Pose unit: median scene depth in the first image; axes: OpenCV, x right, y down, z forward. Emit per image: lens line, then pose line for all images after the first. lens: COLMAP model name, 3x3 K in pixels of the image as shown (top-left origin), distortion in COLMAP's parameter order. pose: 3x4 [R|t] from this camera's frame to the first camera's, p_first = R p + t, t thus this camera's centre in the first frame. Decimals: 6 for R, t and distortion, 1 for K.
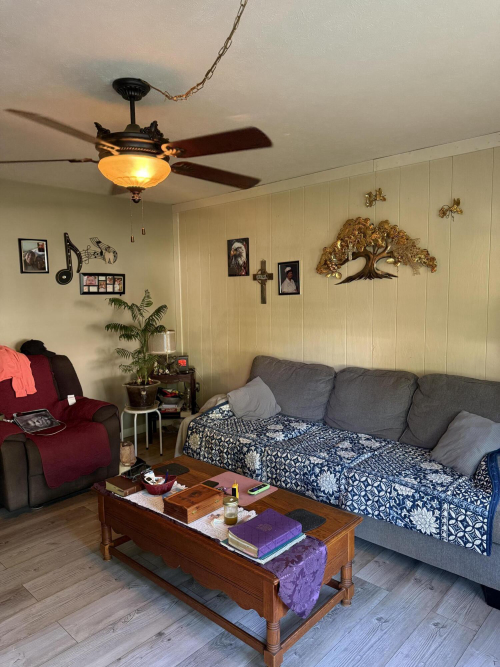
lens RADIAL K [[468.5, 0, 248.3], [0, 468.5, 330.9], [0, 0, 1]] dist [0.017234, -0.030693]
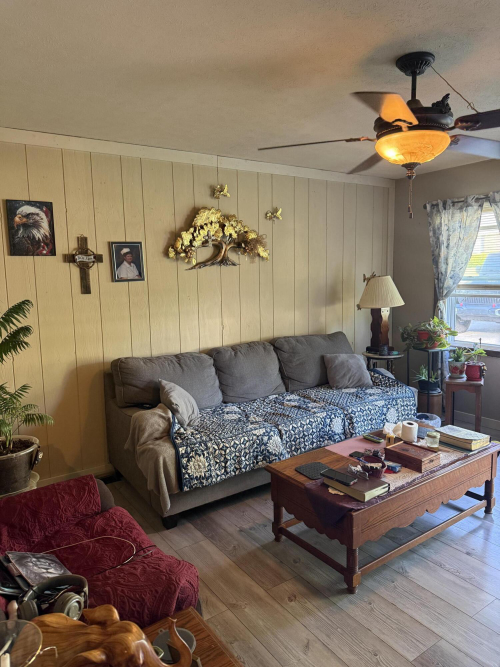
lens RADIAL K [[468.5, 0, 244.1], [0, 468.5, 334.4], [0, 0, 1]] dist [0.017234, -0.030693]
pose [[0.211889, -0.113979, 0.970624, -0.707256], [0.095767, 0.990817, 0.095444, -0.043256], [-0.972590, 0.072730, 0.220859, 0.619296]]
